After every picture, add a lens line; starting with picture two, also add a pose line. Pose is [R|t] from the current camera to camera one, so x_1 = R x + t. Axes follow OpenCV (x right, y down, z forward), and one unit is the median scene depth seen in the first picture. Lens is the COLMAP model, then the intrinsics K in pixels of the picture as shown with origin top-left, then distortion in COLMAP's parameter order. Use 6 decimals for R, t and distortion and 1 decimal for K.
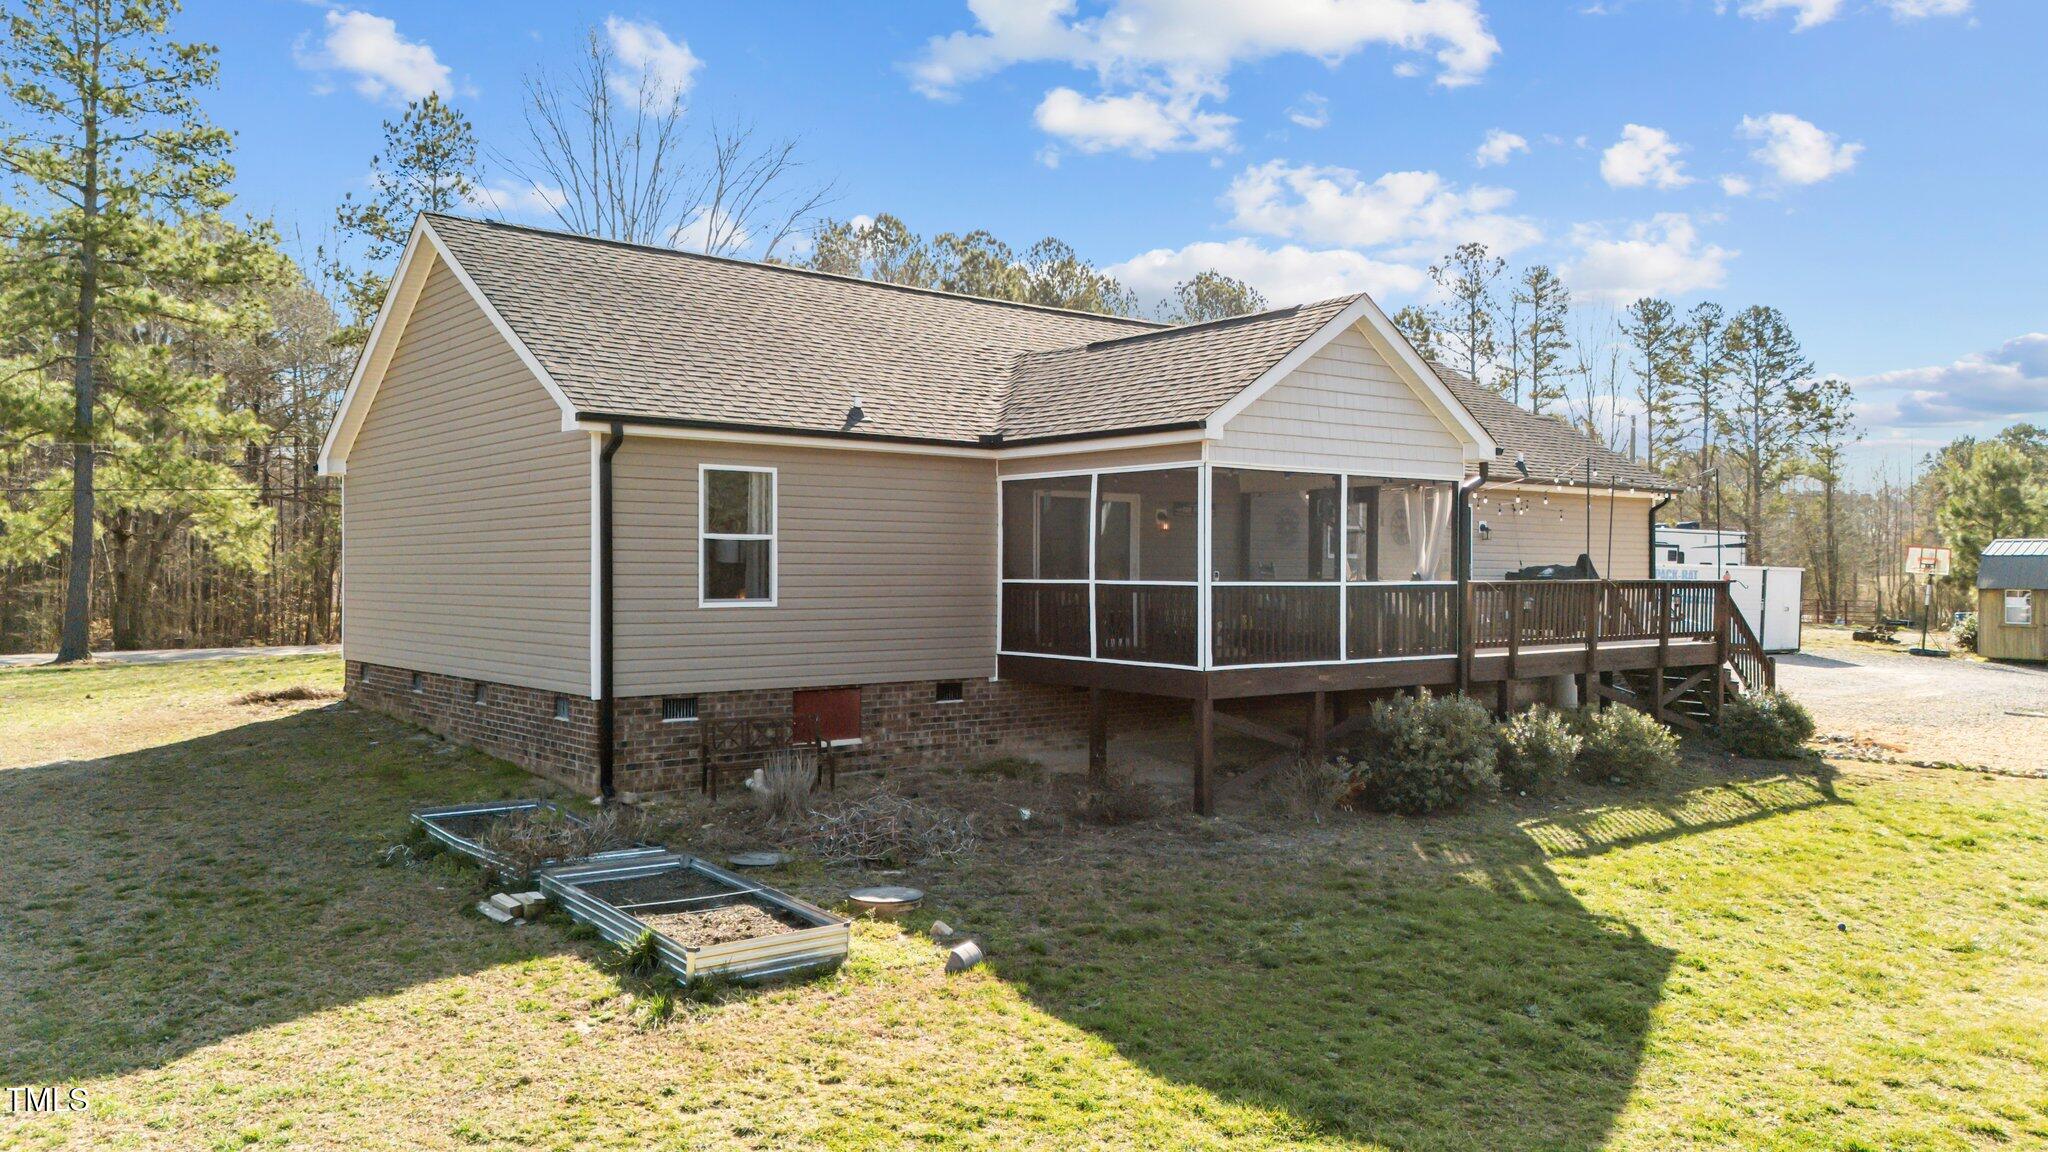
lens RADIAL K [[1504.6, 0, 1026.6], [0, 1504.6, 582.9], [0, 0, 1]] dist [0.056791, -0.031363]
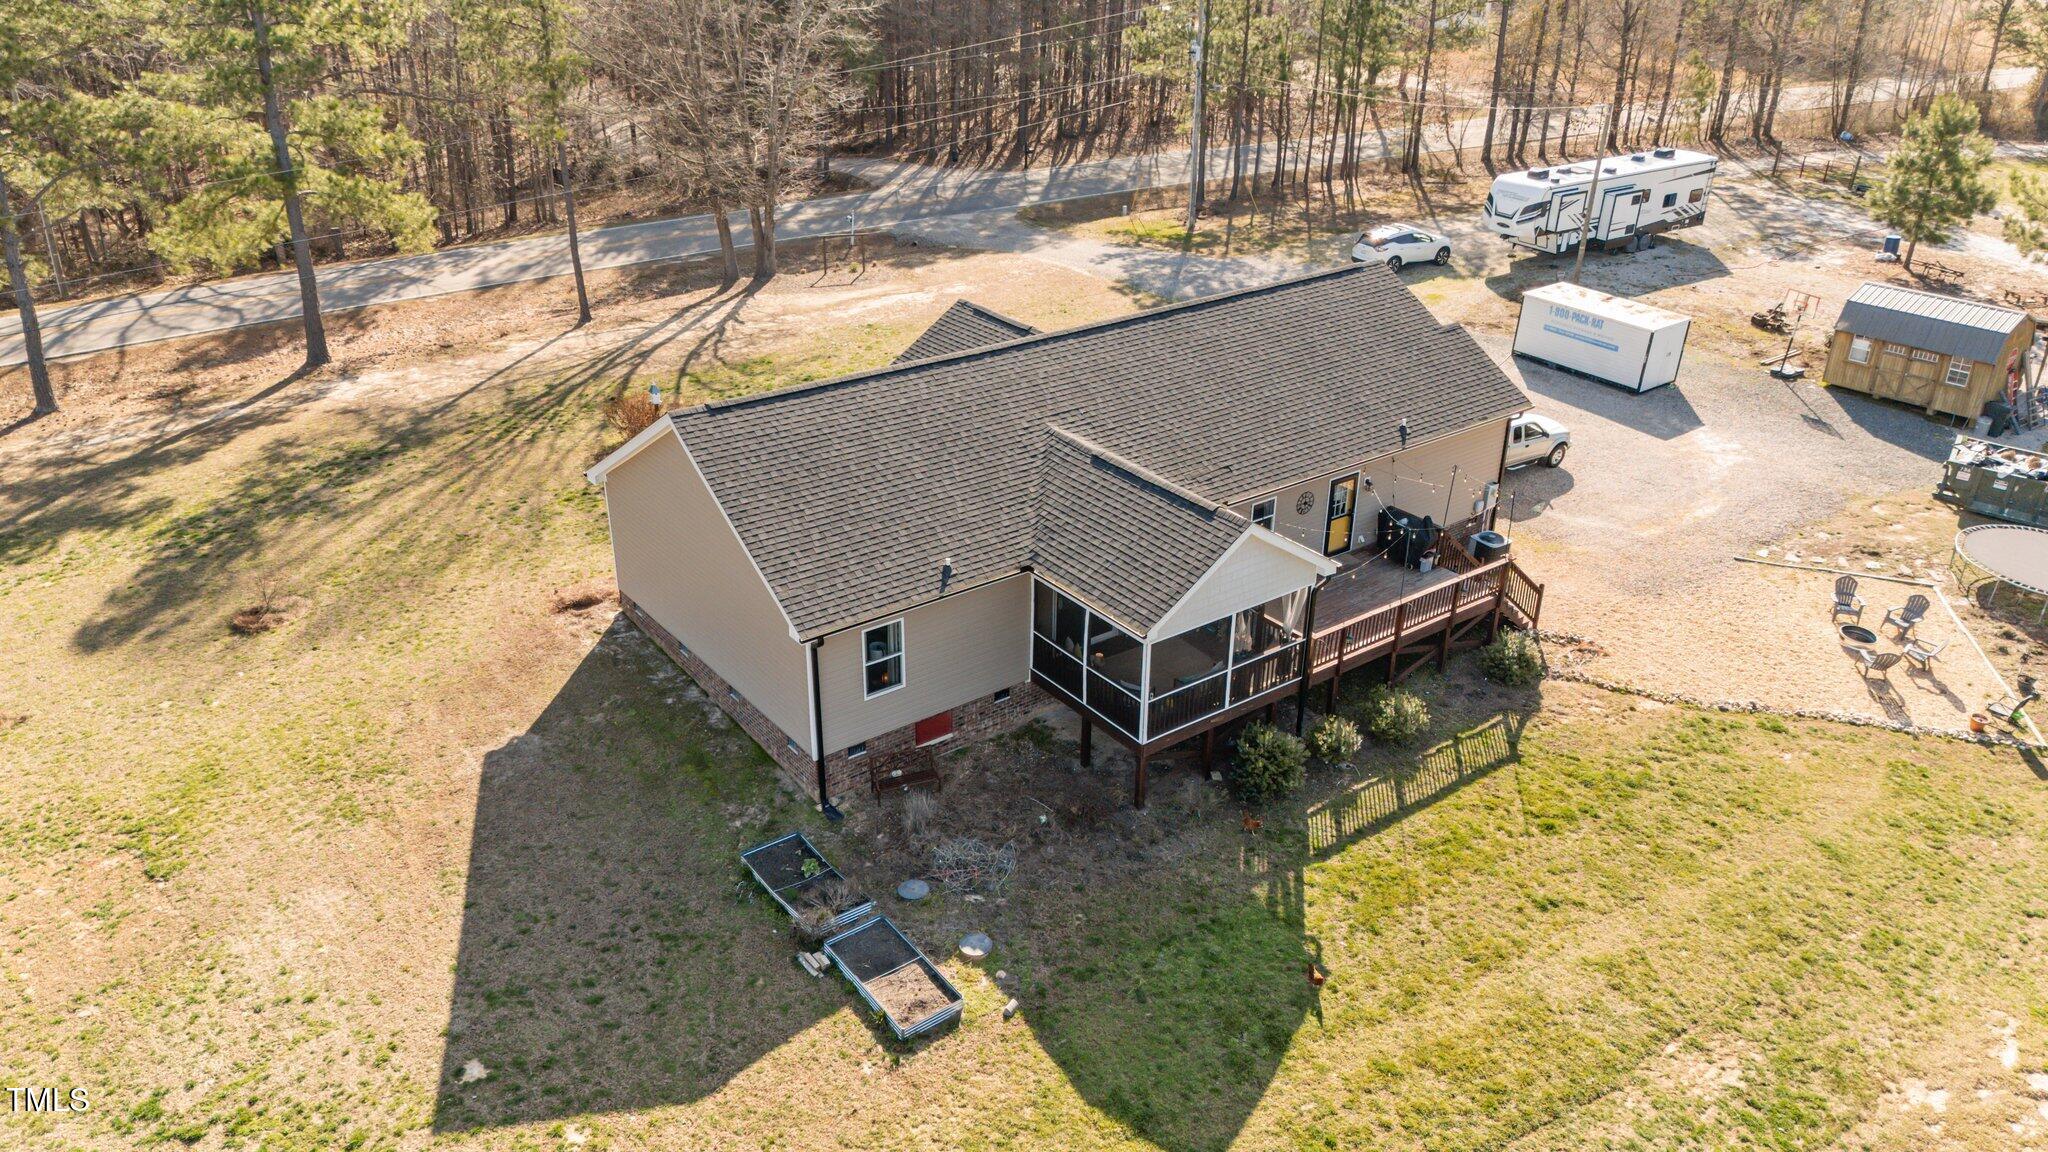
lens RADIAL K [[1504.6, 0, 1019.8], [0, 1504.6, 567.5], [0, 0, 1]] dist [0.056791, -0.031363]
pose [[0.999333, 0.019912, -0.030611, 0.021609], [-0.004576, 0.899938, 0.435995, -0.945843], [0.036229, -0.435564, 0.899428, -0.565588]]
